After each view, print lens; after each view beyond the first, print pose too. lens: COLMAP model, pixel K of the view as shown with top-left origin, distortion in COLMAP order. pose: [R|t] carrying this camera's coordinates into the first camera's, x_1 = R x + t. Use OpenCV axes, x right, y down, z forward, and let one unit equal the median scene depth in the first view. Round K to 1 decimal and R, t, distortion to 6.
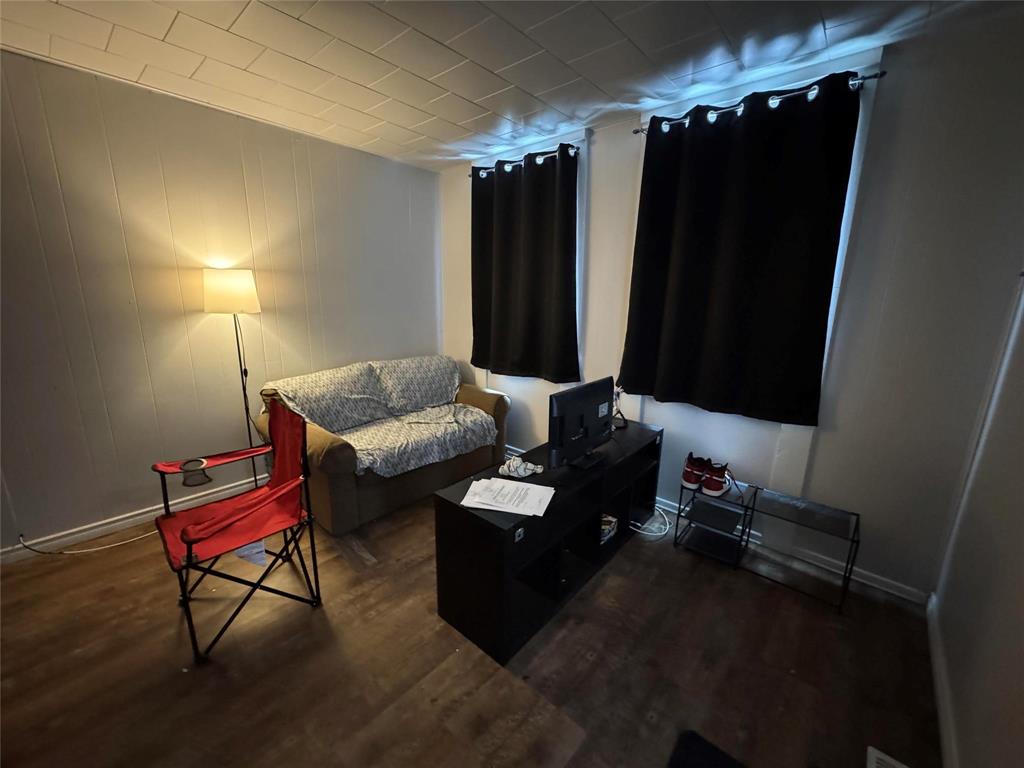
lens RADIAL K [[407.8, 0, 513.5], [0, 407.8, 384.0], [0, 0, 1]] dist [-0.003201, -0.000644]
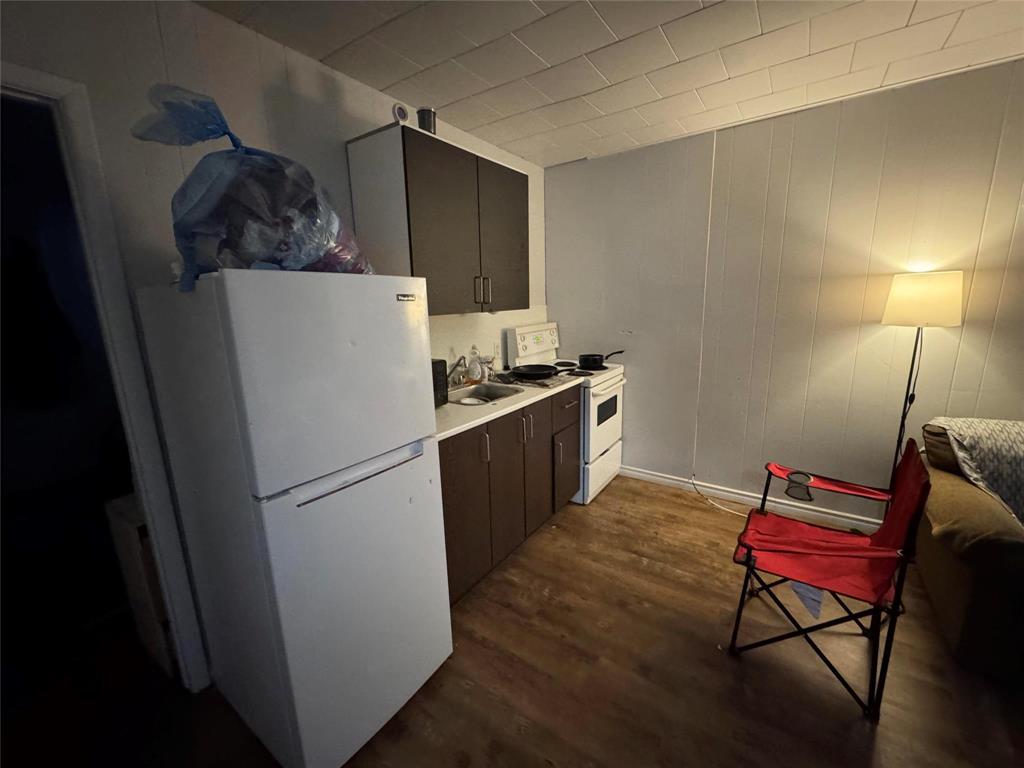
lens RADIAL K [[407.8, 0, 512.6], [0, 407.8, 384.7], [0, 0, 1]] dist [-0.003201, -0.000644]
pose [[0.105841, 0.181564, -0.977667, 0.064964], [-0.189198, 0.968906, 0.159455, -0.044534], [0.976218, 0.168096, 0.136902, 0.138978]]
